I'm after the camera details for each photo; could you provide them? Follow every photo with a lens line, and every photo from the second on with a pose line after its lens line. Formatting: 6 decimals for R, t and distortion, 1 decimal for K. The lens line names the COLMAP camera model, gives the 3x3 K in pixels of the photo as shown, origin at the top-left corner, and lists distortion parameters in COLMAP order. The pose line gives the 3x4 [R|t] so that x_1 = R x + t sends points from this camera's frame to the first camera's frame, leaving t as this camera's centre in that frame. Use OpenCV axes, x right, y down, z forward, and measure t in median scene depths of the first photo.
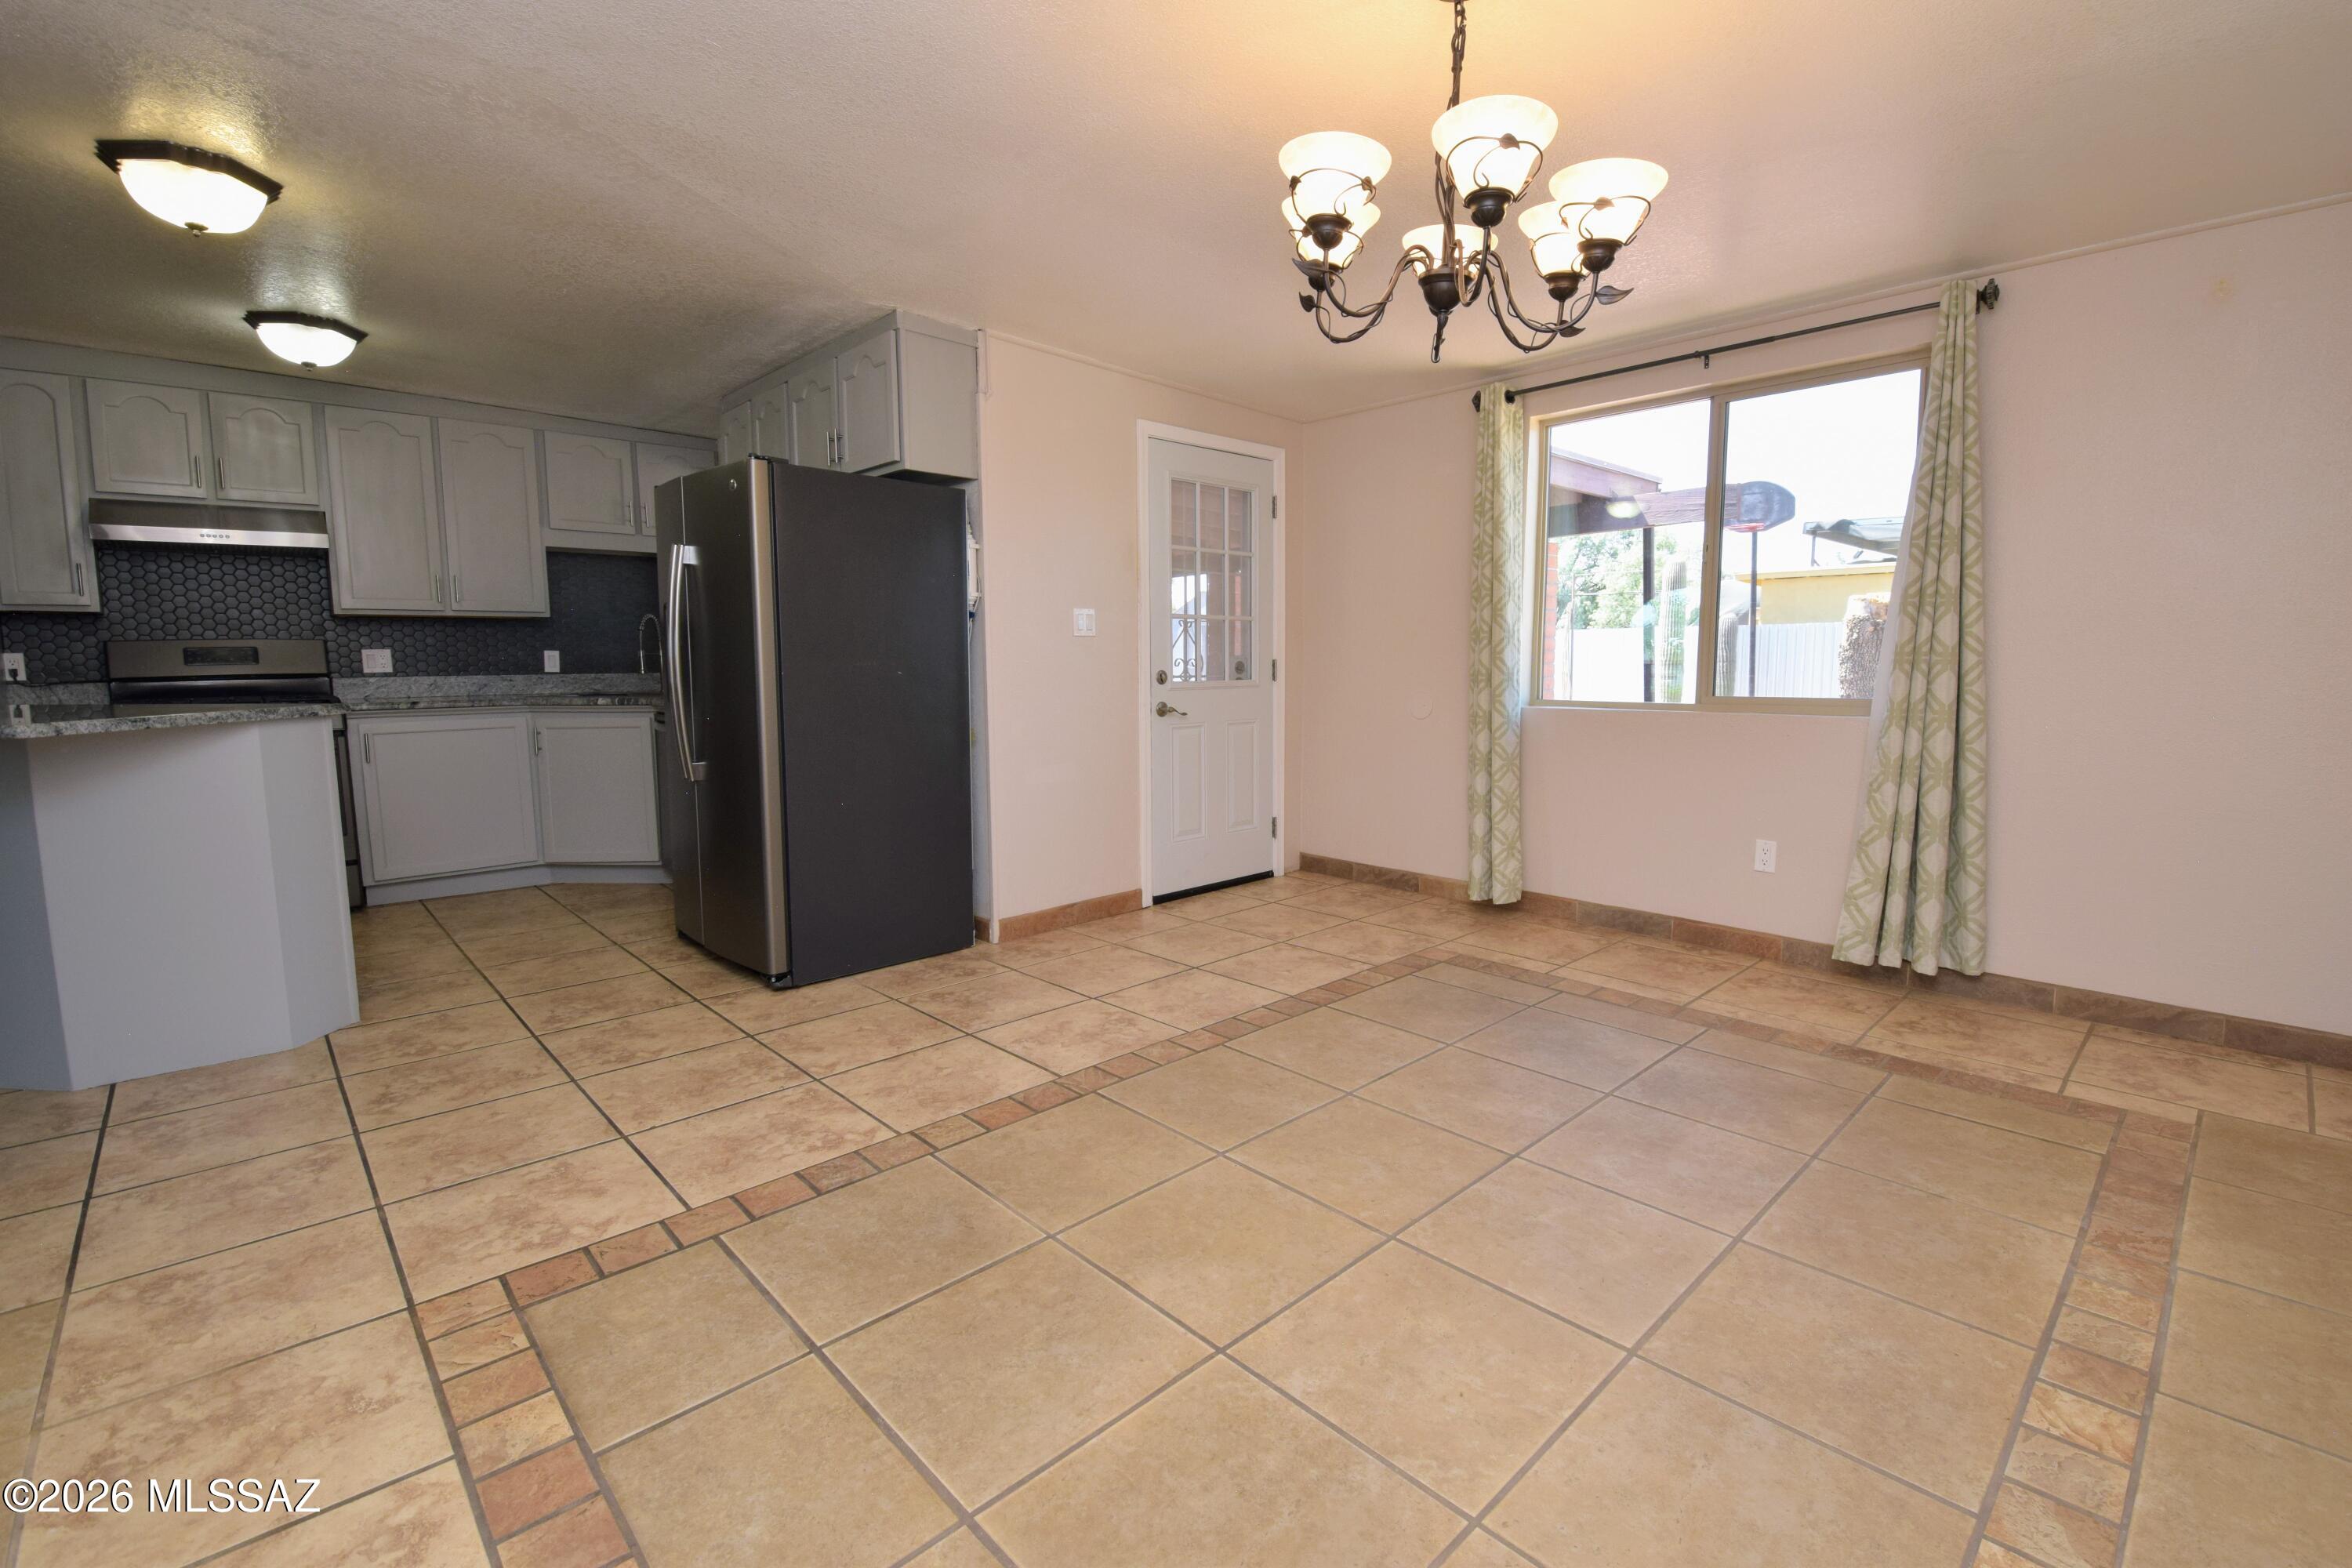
lens RADIAL K [[1031.5, 0, 1202.2], [0, 1031.5, 772.0], [0, 0, 1]] dist [0.013260, -0.022379]
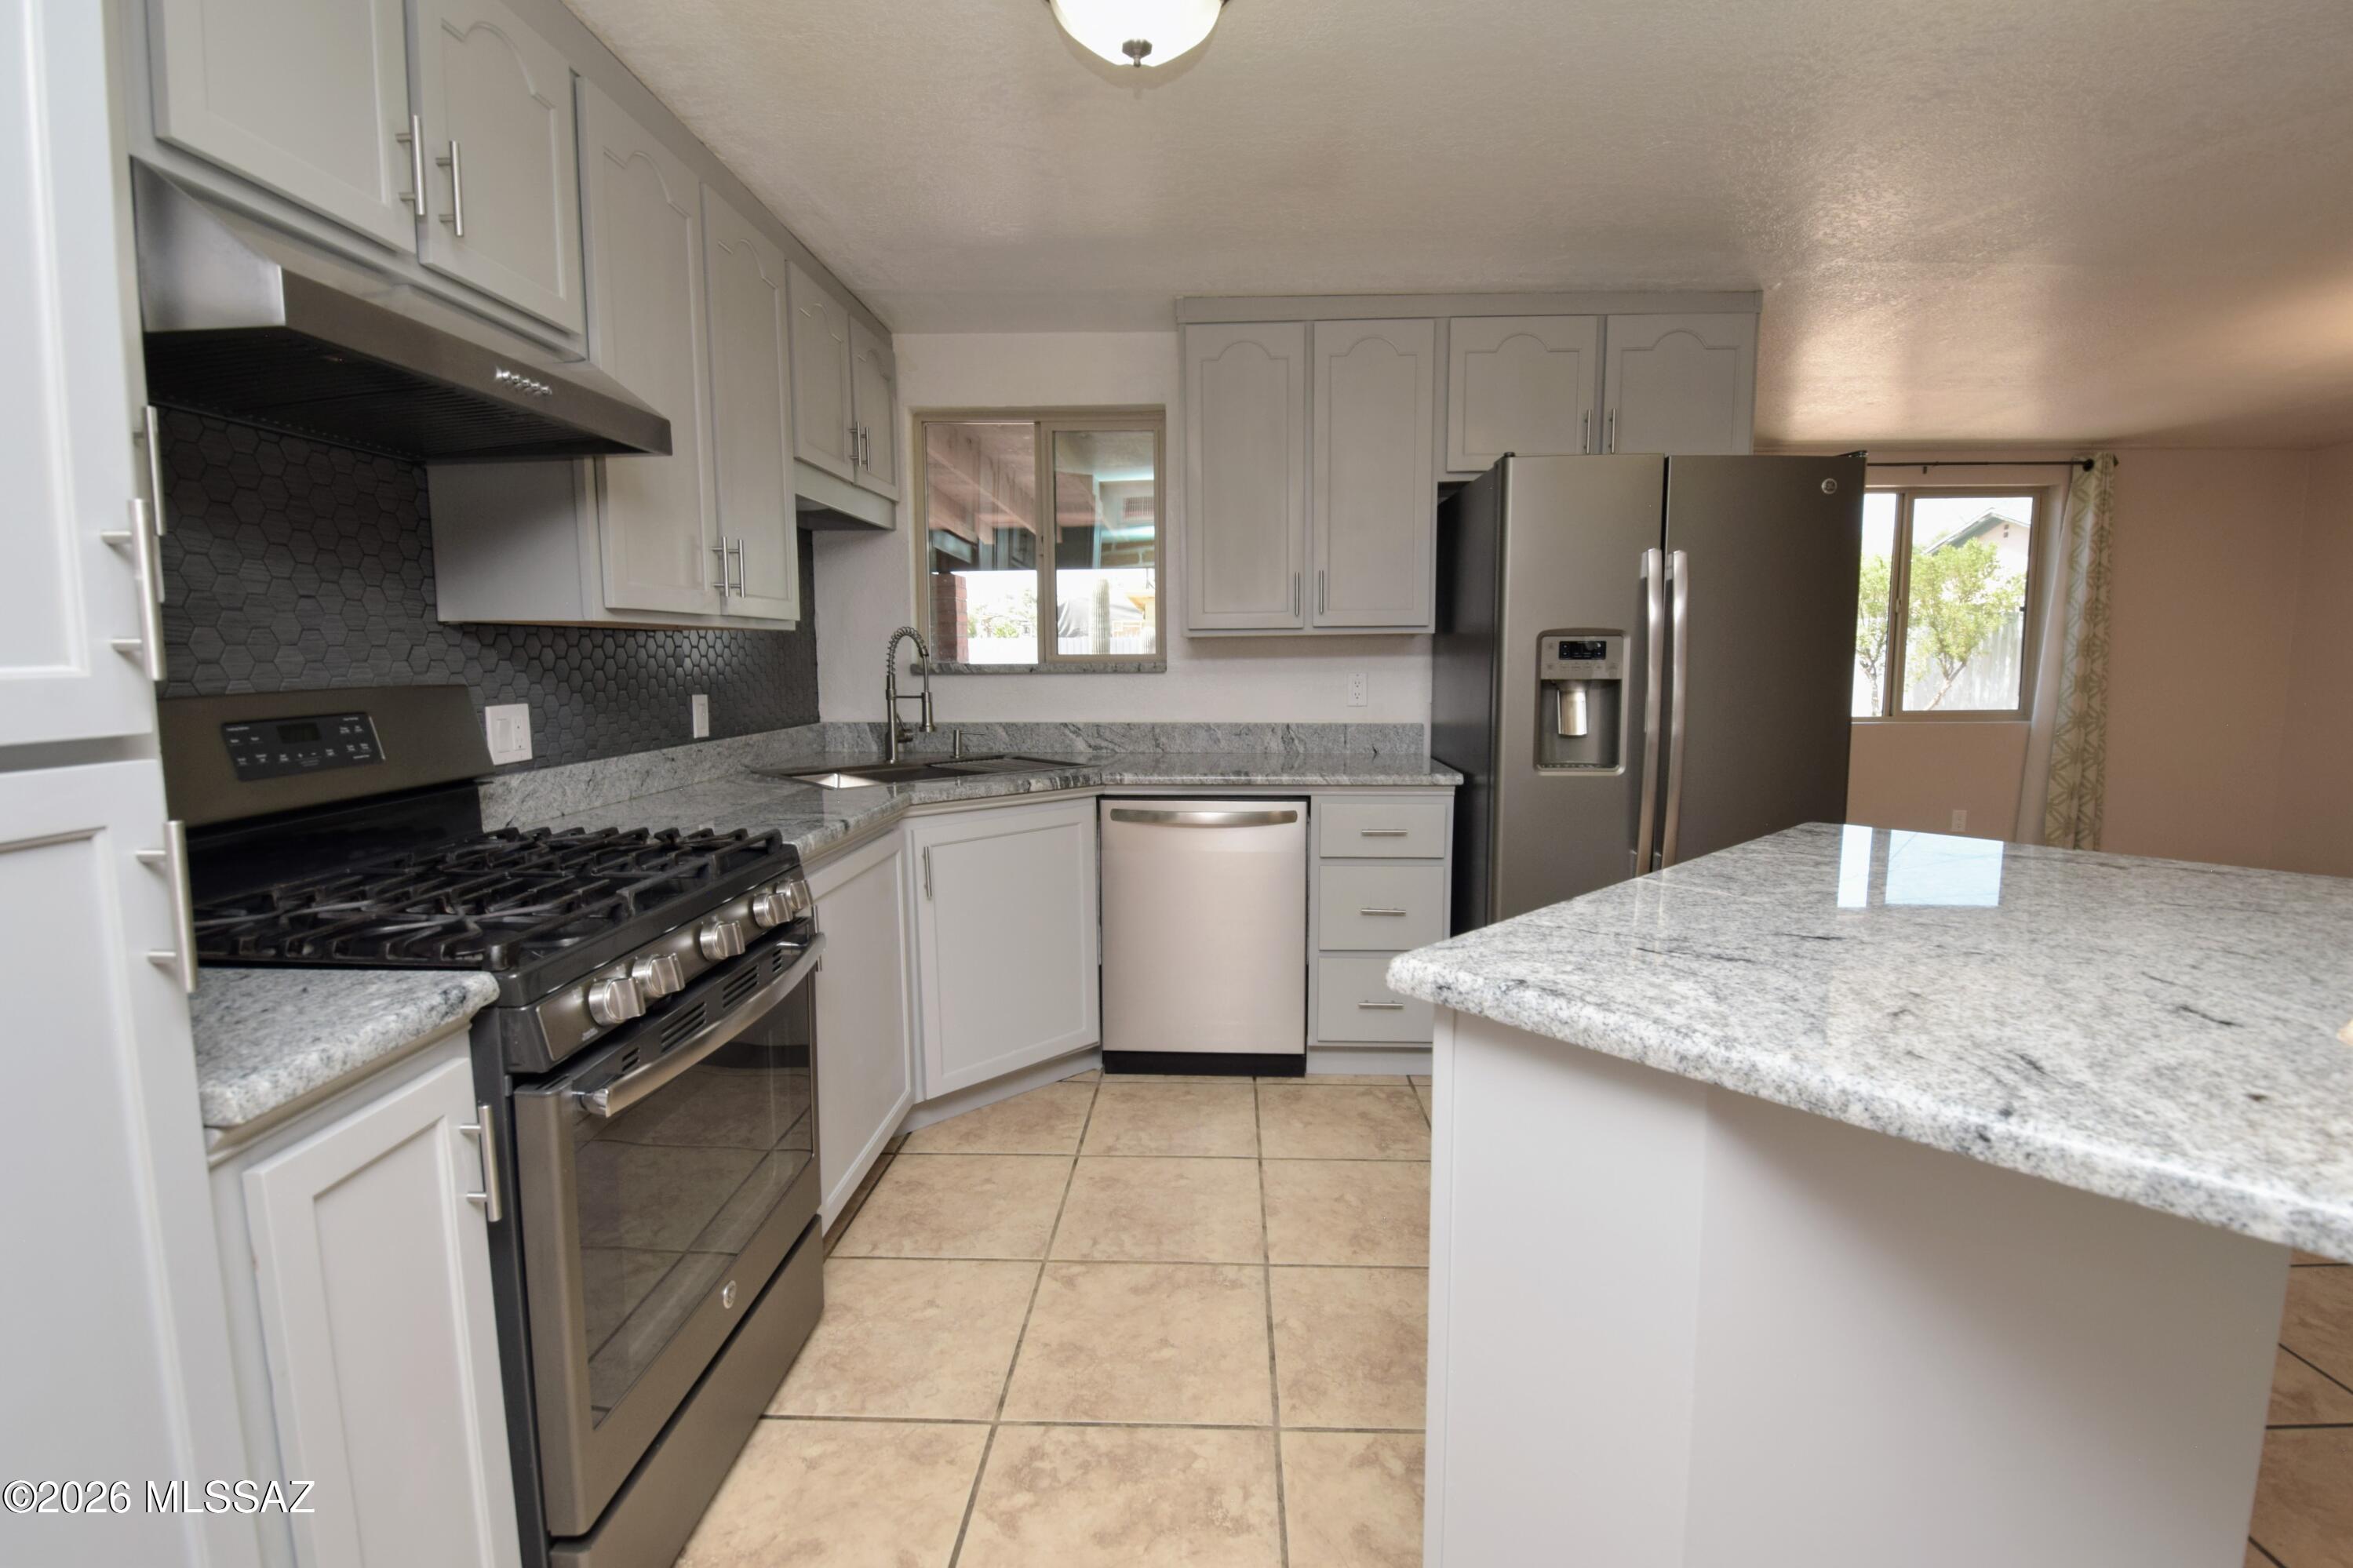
lens RADIAL K [[1031.8, 0, 1202.7], [0, 1031.8, 772.0], [0, 0, 1]] dist [0.013260, -0.022379]
pose [[0.712487, -0.078441, 0.697288, -1.314253], [0.077709, 0.996440, 0.032691, -0.125471], [-0.697369, 0.030894, 0.716046, 0.768396]]
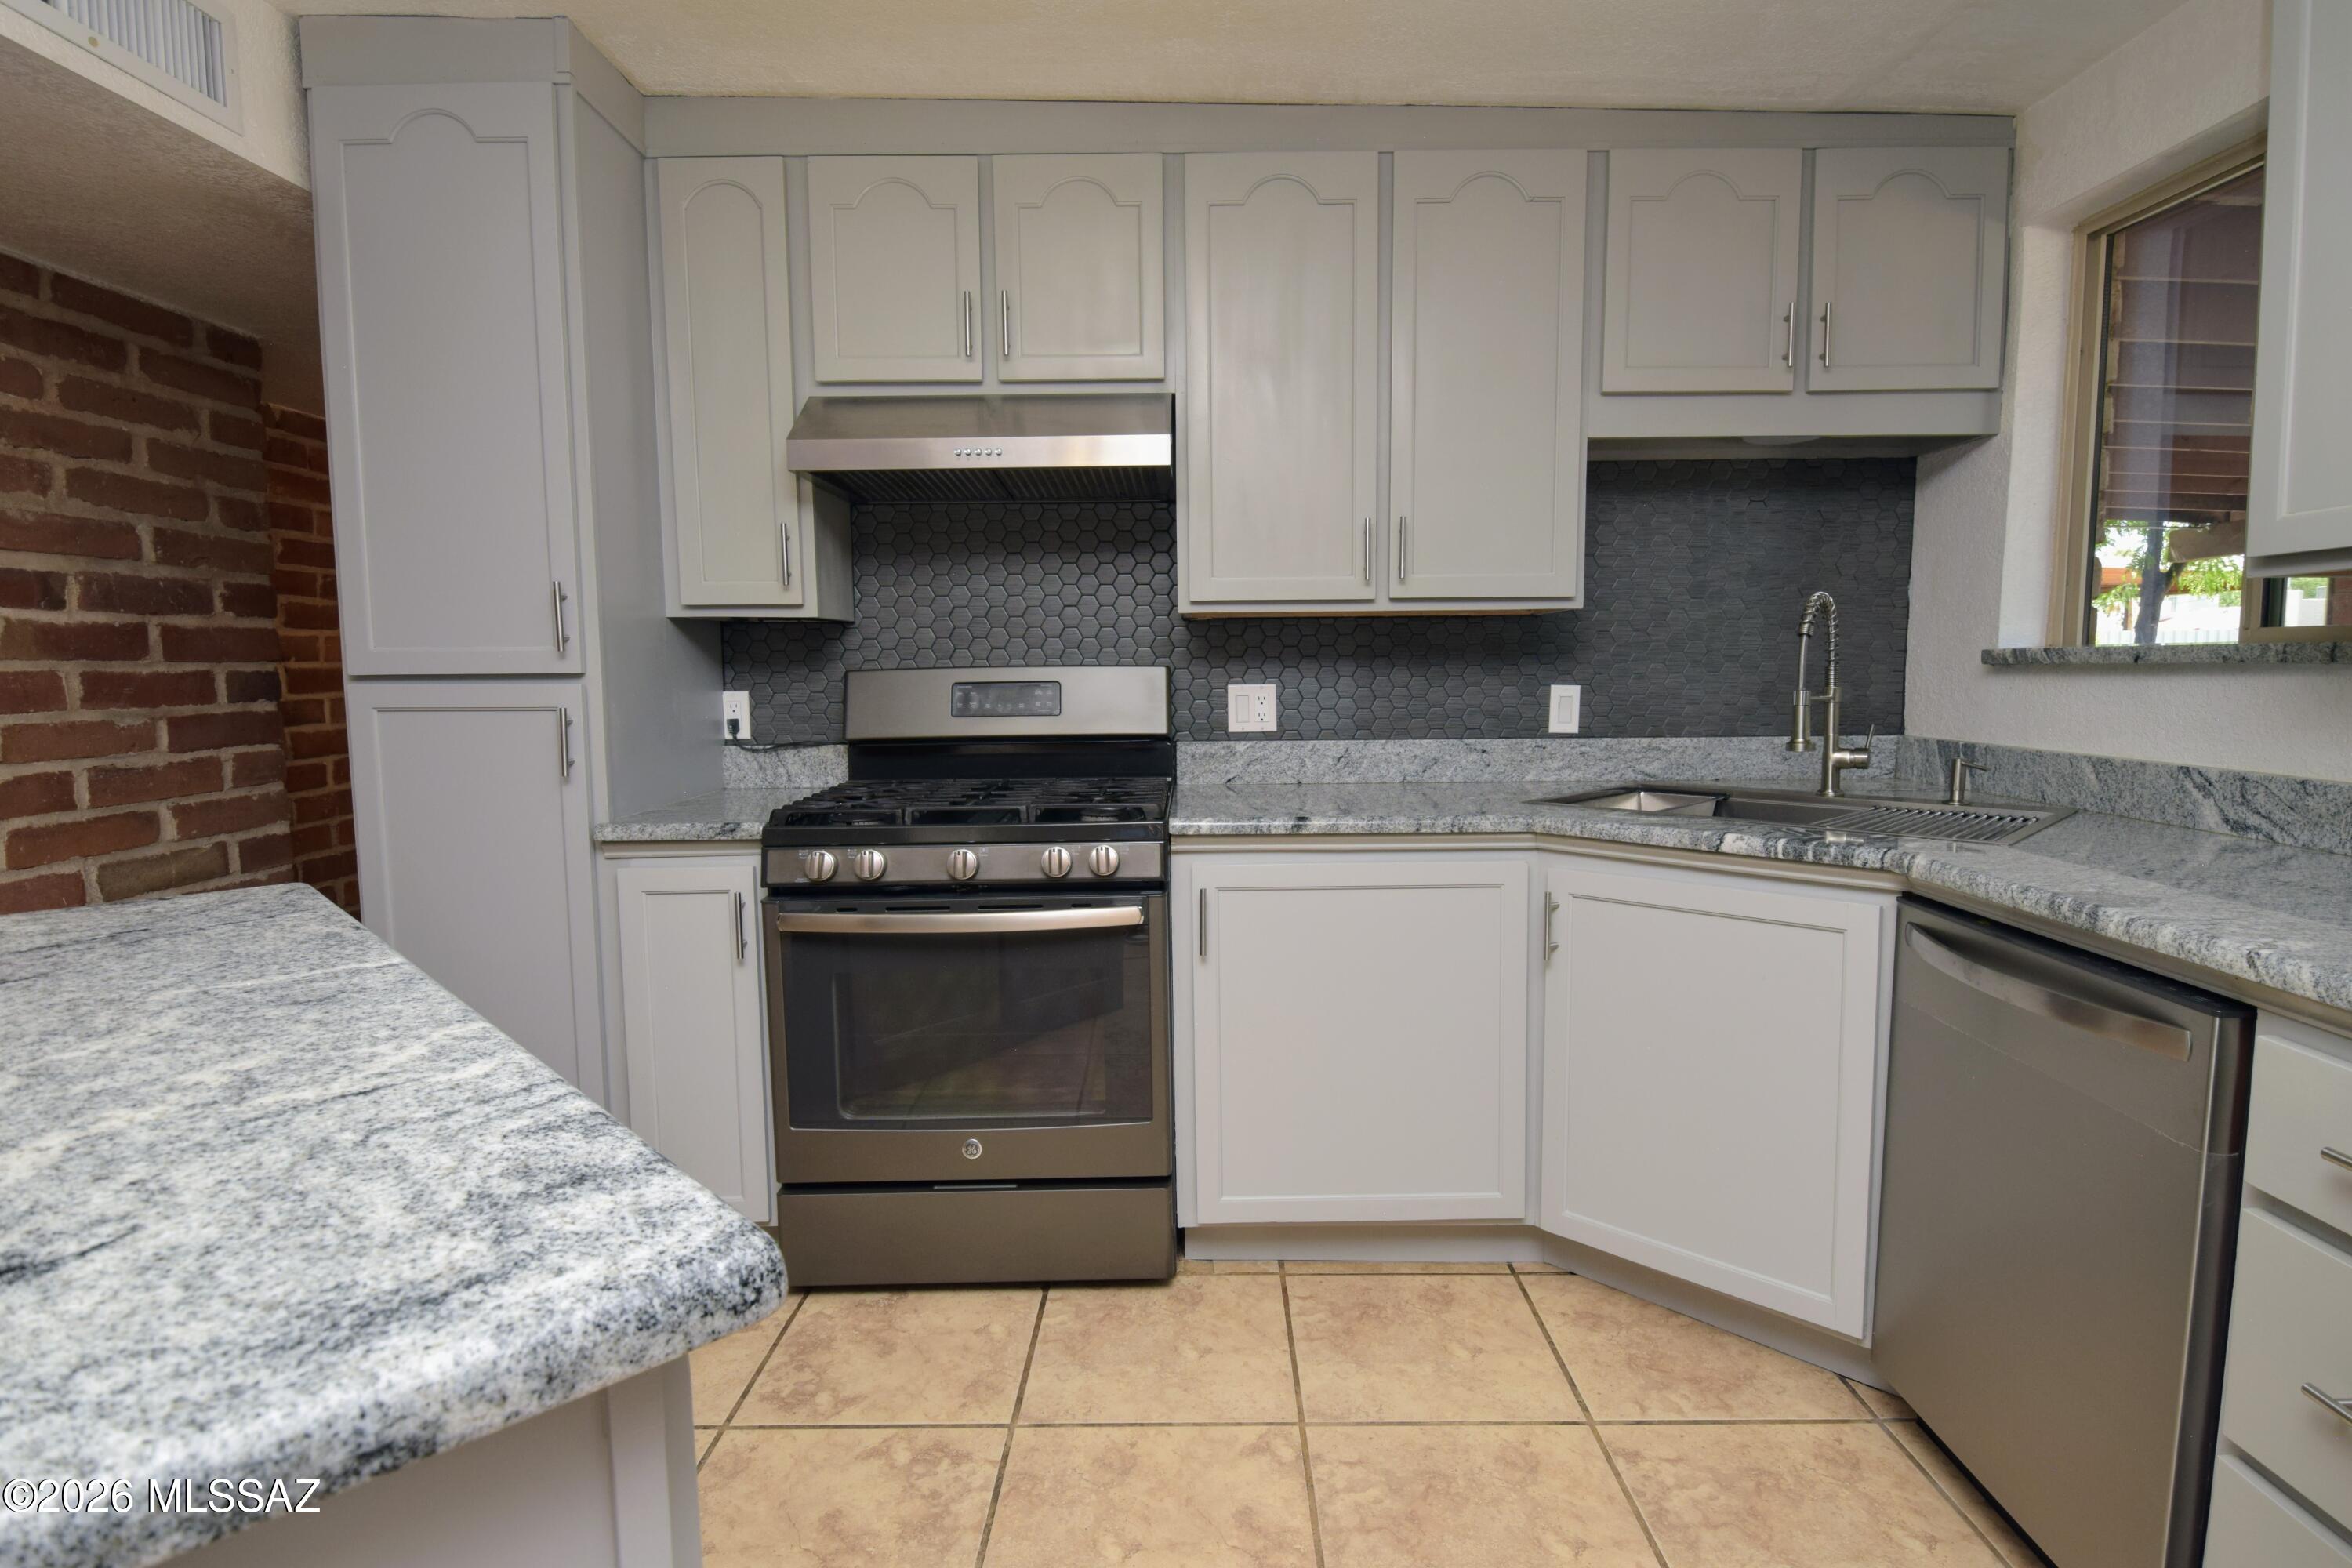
lens RADIAL K [[1176.9, 0, 1203.5], [0, 1176.9, 776.4], [0, 0, 1]] dist [0.022472, -0.028771]
pose [[0.723143, 0.062312, -0.687881, -0.634730], [-0.069621, 0.997426, 0.017162, -0.123114], [0.687180, 0.035480, 0.725620, 0.854214]]
